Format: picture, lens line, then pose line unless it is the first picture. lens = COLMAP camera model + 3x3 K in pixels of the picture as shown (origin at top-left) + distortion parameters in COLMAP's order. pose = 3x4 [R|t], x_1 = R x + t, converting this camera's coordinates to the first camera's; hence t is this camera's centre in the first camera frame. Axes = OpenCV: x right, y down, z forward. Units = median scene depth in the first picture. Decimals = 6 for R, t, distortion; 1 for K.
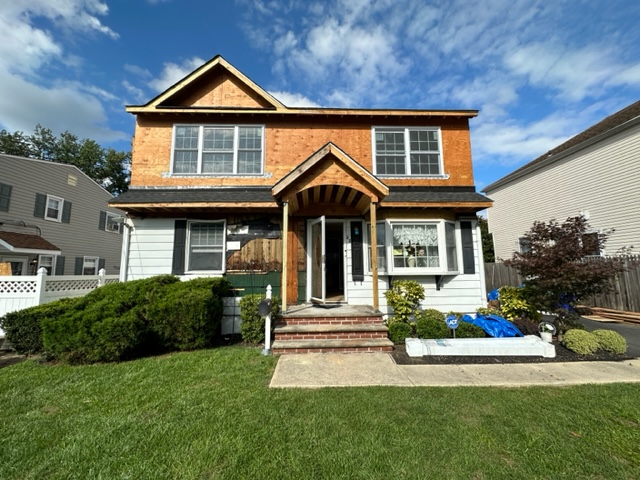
lens RADIAL K [[255.7, 0, 320.0], [0, 255.7, 240.0], [0, 0, 1]] dist [-0.001287, -0.000077]
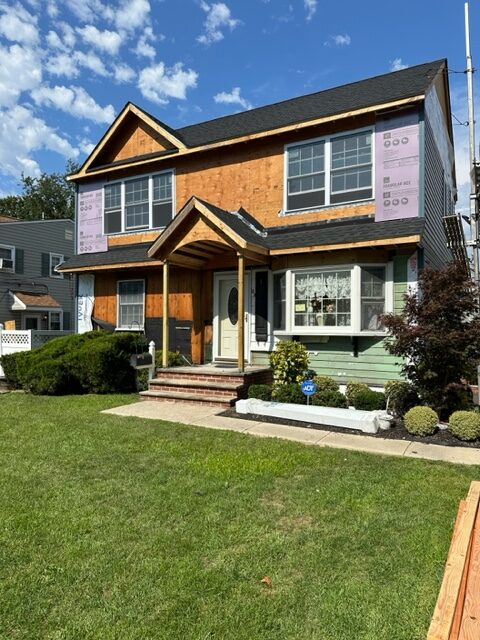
lens RADIAL K [[452.6, 0, 240.0], [0, 452.6, 320.0], [0, 0, 1]] dist [0.079609, 0.000827]
pose [[0.855859, 0.002660, -0.517203, 0.883036], [0.048786, 0.995113, 0.085847, -0.047388], [0.514904, -0.098705, 0.851546, -0.343840]]
